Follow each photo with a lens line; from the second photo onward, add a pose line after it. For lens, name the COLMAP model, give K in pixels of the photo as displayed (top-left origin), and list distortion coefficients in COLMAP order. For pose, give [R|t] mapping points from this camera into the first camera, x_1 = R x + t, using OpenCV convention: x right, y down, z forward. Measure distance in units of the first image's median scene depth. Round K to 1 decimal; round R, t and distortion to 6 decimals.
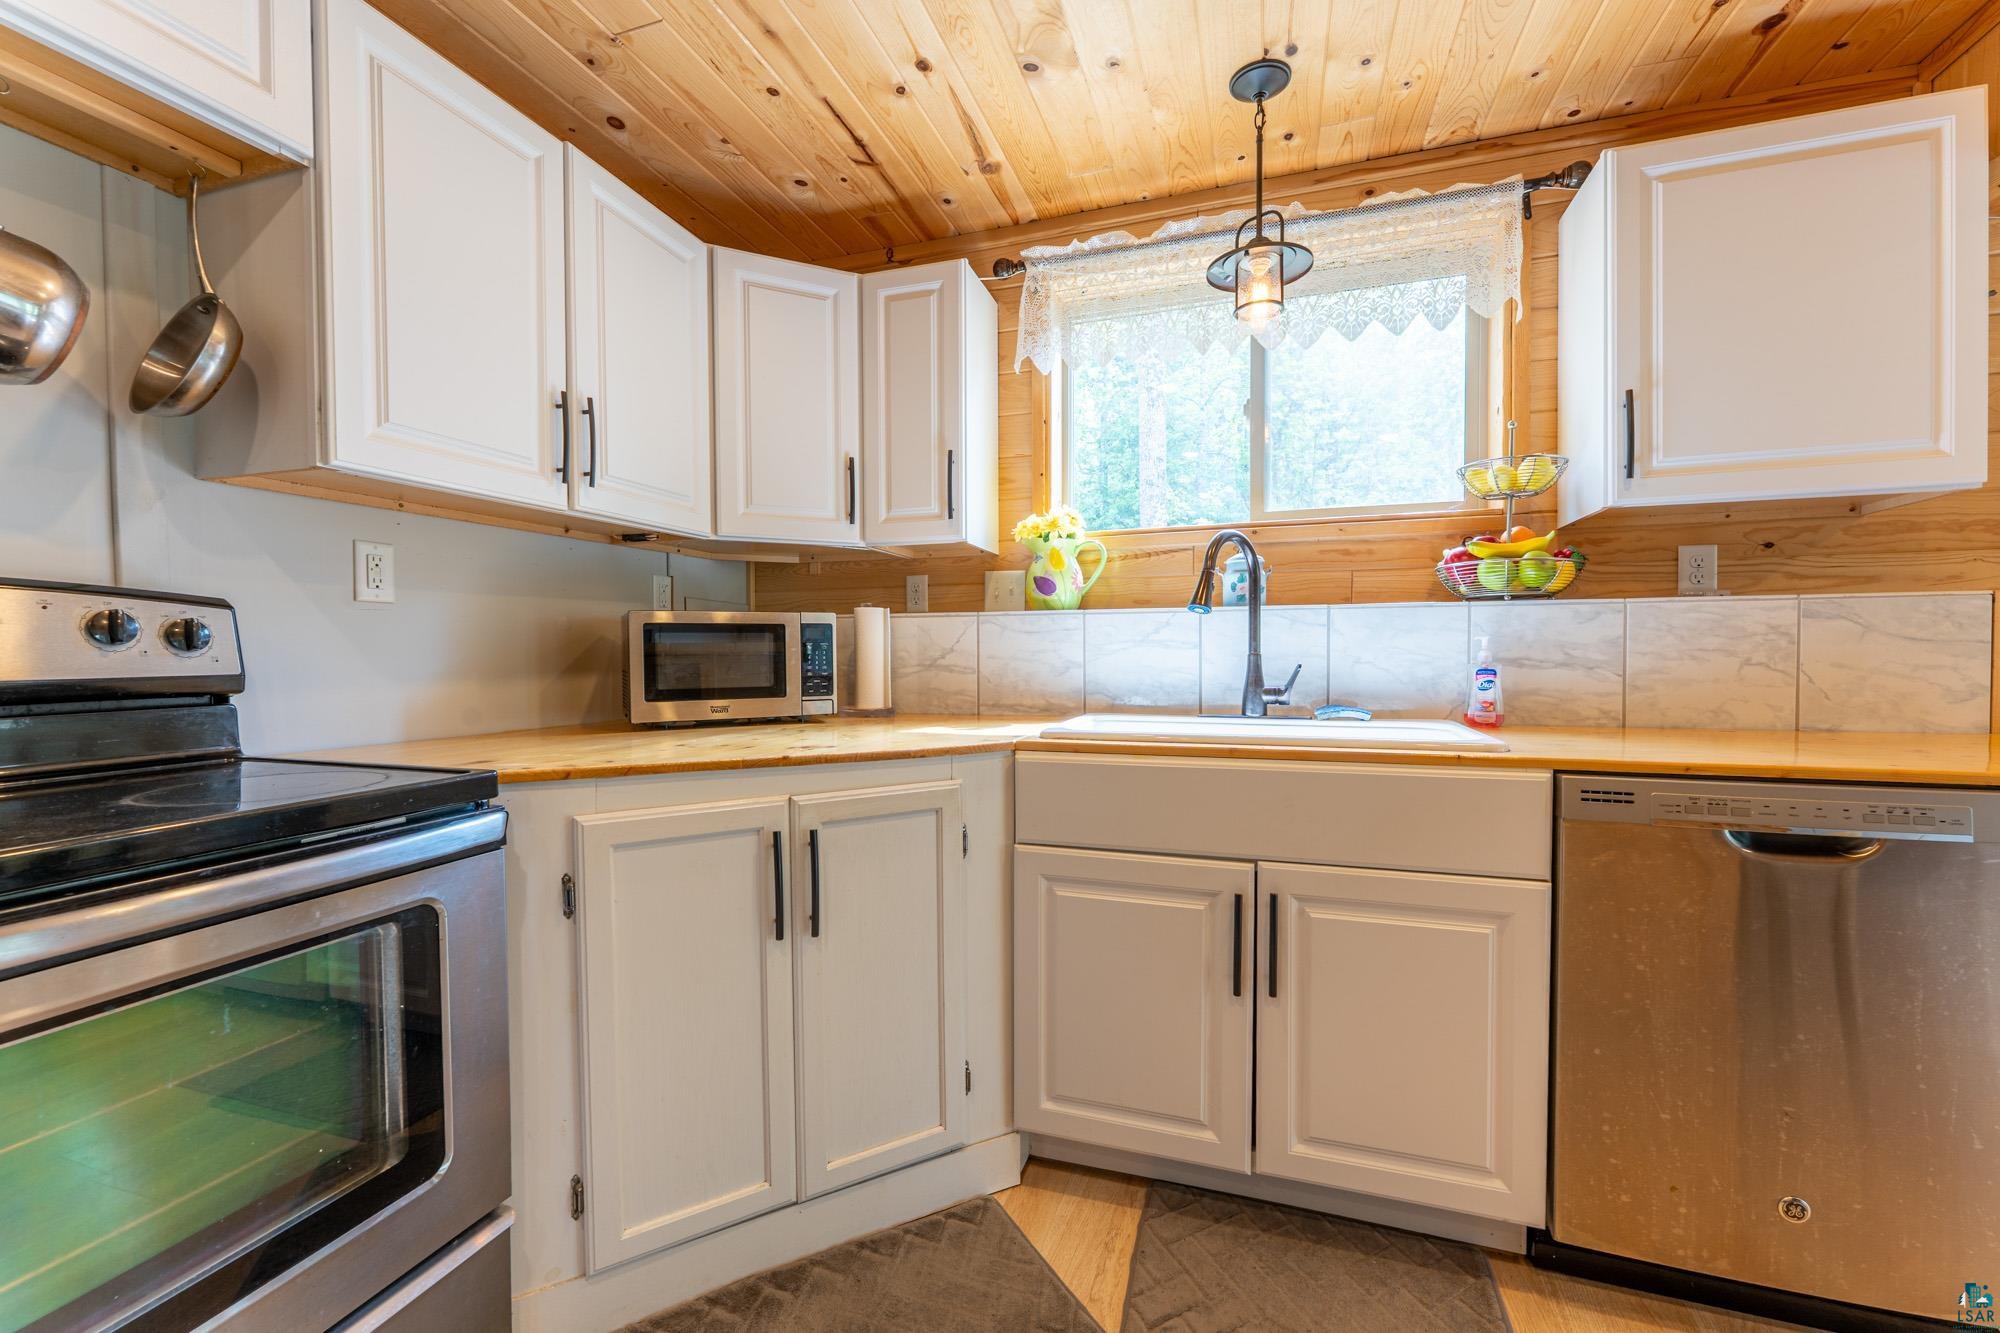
lens RADIAL K [[810.4, 0, 995.9], [0, 810.4, 670.5], [0, 0, 1]] dist [-0.000130, -0.000260]
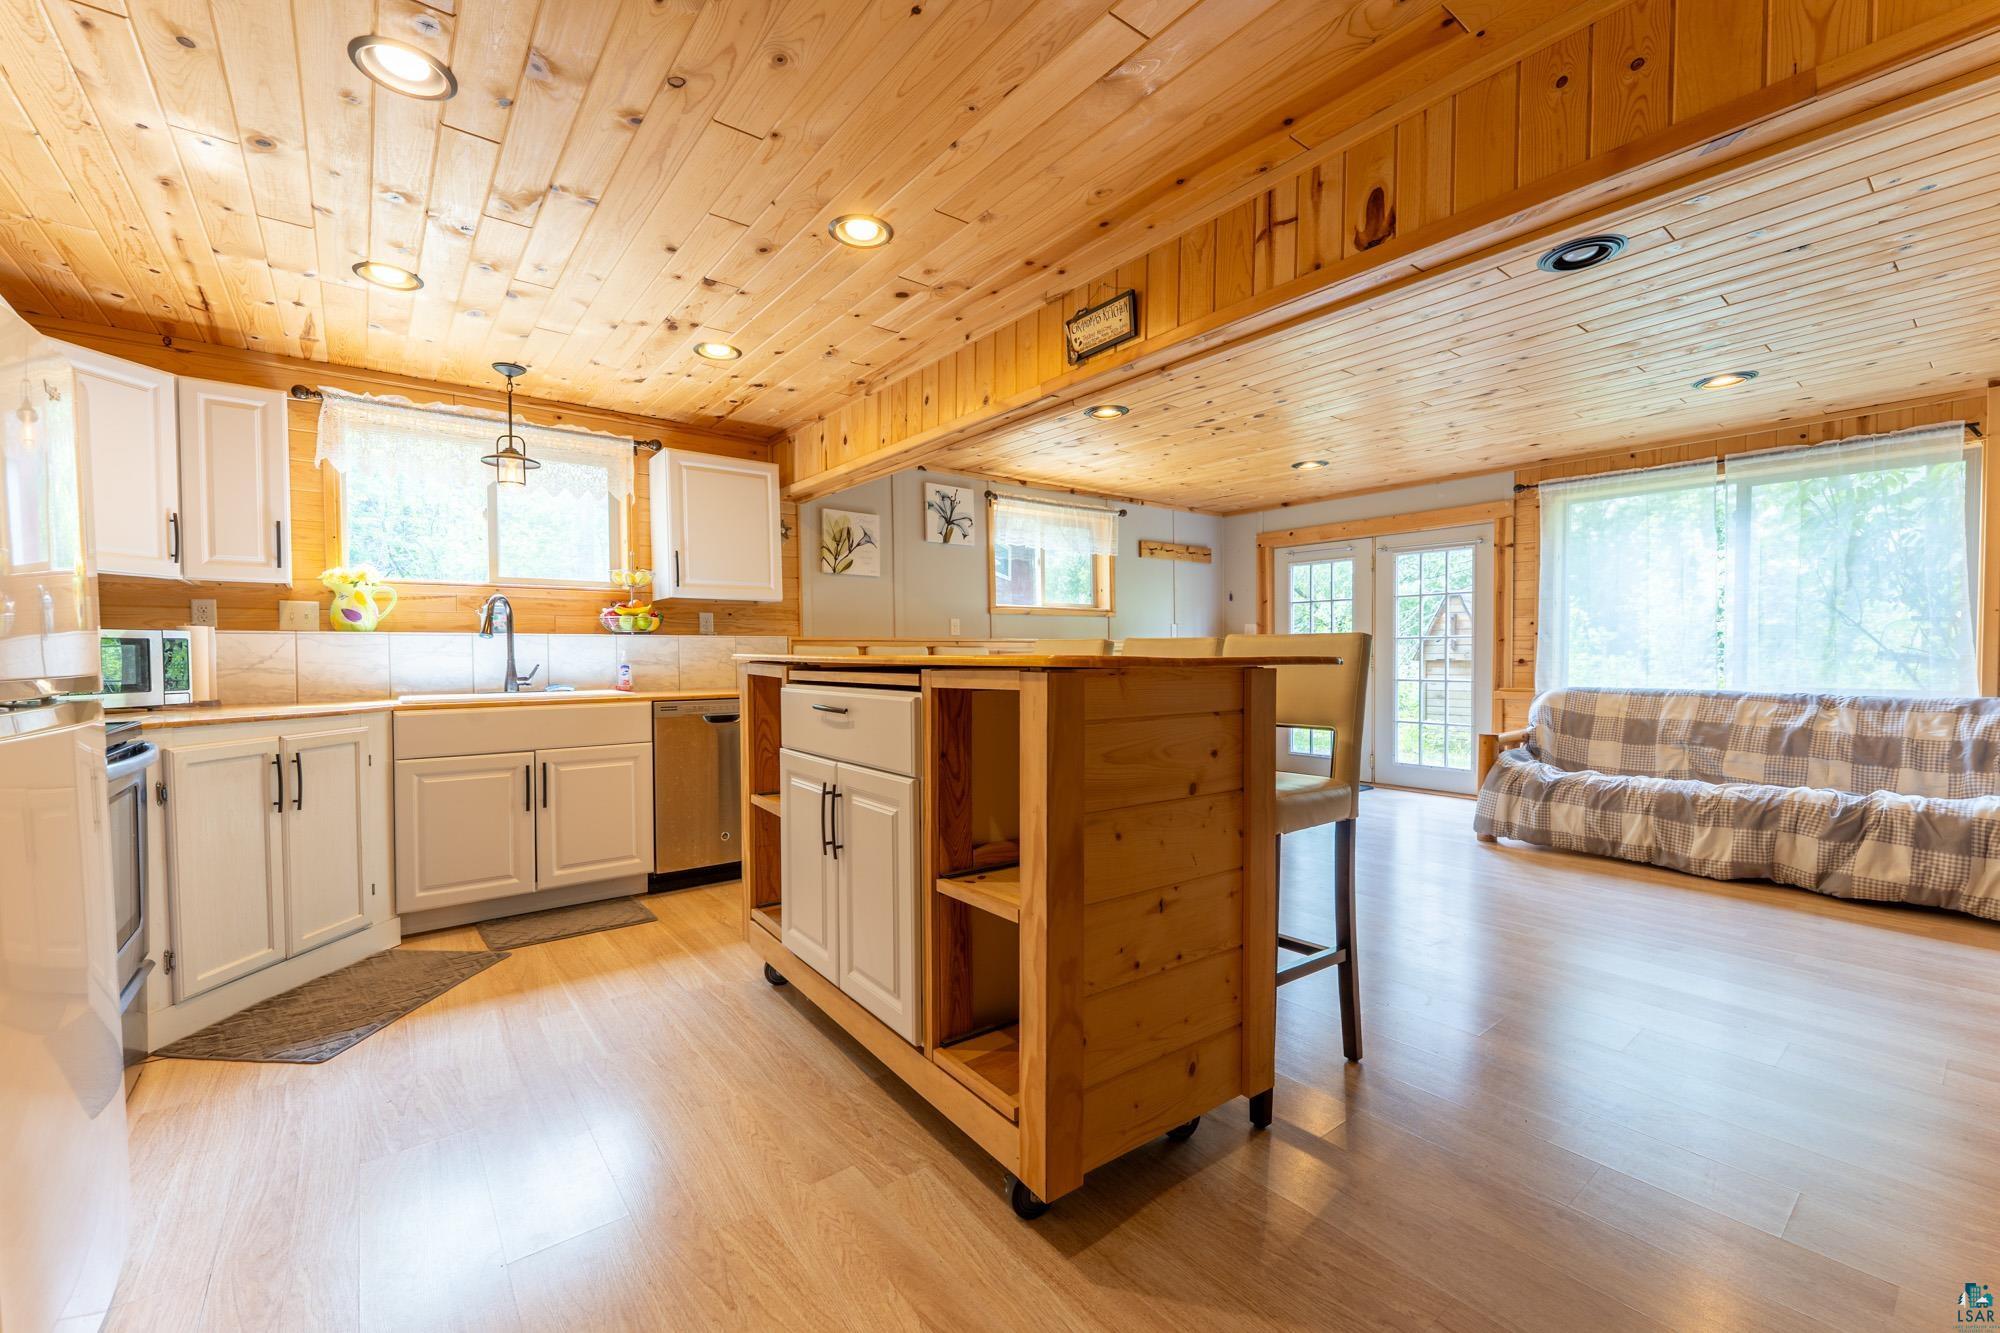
lens RADIAL K [[810.4, 0, 993.3], [0, 810.4, 678.8], [0, 0, 1]] dist [-0.000130, -0.000260]
pose [[0.547879, -0.022470, 0.836255, -0.665011], [0.023797, 0.999653, 0.011270, 0.031281], [-0.836219, 0.013726, 0.548224, -1.009363]]
